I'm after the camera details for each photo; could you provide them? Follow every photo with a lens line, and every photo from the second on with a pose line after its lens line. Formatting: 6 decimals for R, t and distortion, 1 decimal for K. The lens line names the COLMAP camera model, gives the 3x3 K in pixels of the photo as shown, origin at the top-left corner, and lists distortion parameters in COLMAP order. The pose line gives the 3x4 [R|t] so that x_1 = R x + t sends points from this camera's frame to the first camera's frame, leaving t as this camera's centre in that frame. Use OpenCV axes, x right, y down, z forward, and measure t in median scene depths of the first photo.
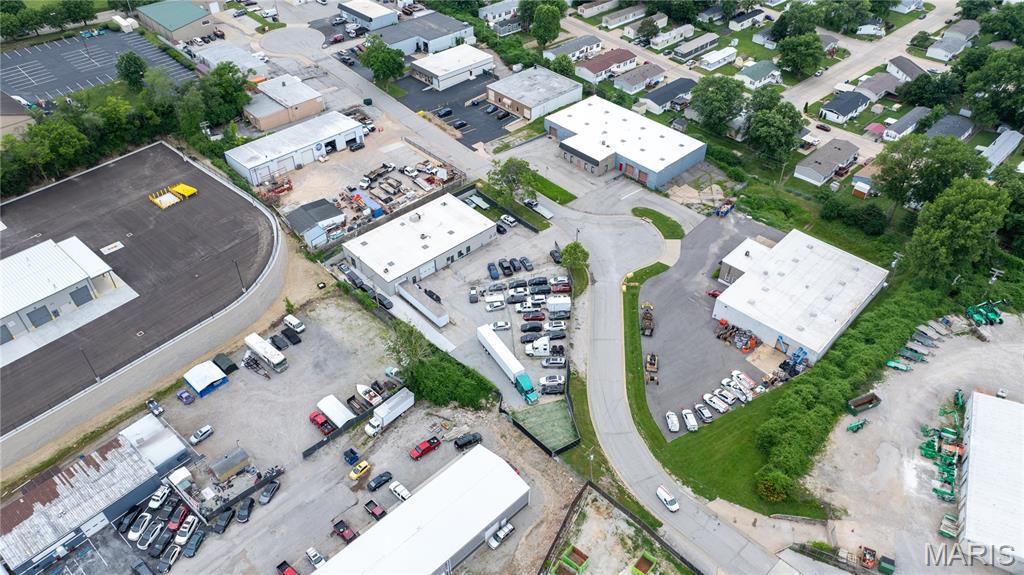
lens RADIAL K [[715.8, 0, 516.6], [0, 715.8, 285.9], [0, 0, 1]] dist [-0.014915, 0.002048]
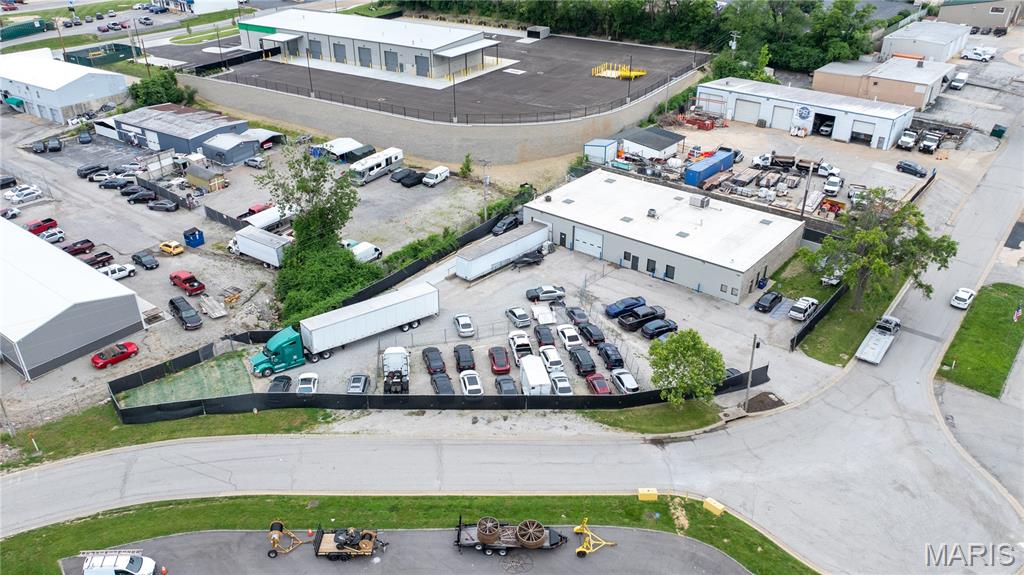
lens RADIAL K [[762.5, 0, 507.7], [0, 762.5, 301.7], [0, 0, 1]] dist [-0.023634, 0.007770]
pose [[0.132272, 0.489857, -0.861710, 0.402288], [-0.642079, 0.704644, 0.302010, -0.127803], [0.755141, 0.513339, 0.407732, 0.706500]]
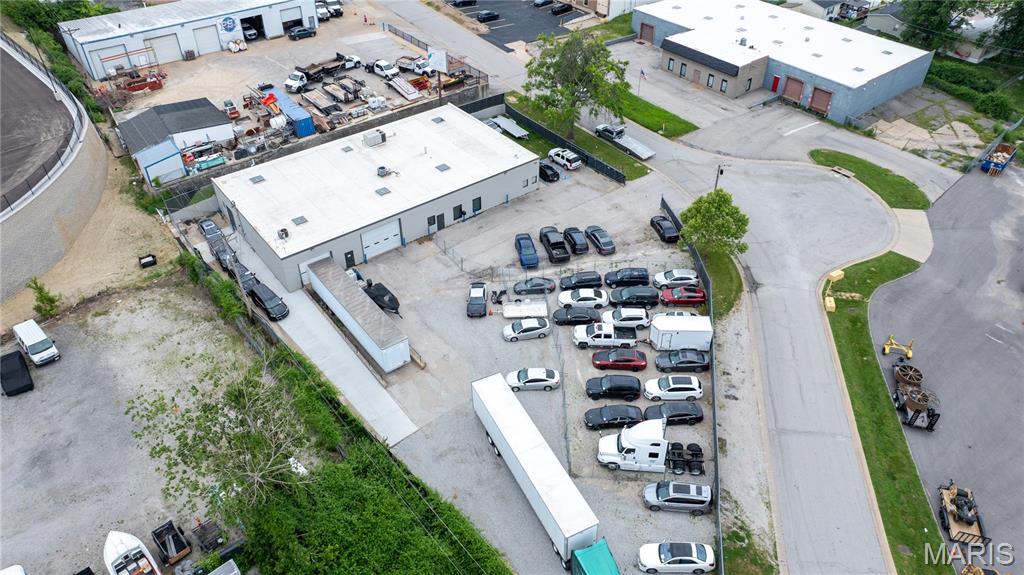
lens RADIAL K [[719.5, 0, 517.1], [0, 719.5, 282.8], [0, 0, 1]] dist [-0.023079, 0.004369]
pose [[0.996764, 0.053714, -0.059806, -0.010204], [-0.055808, 0.997865, -0.033925, 0.015016], [0.057856, 0.037153, 0.997633, 0.535271]]
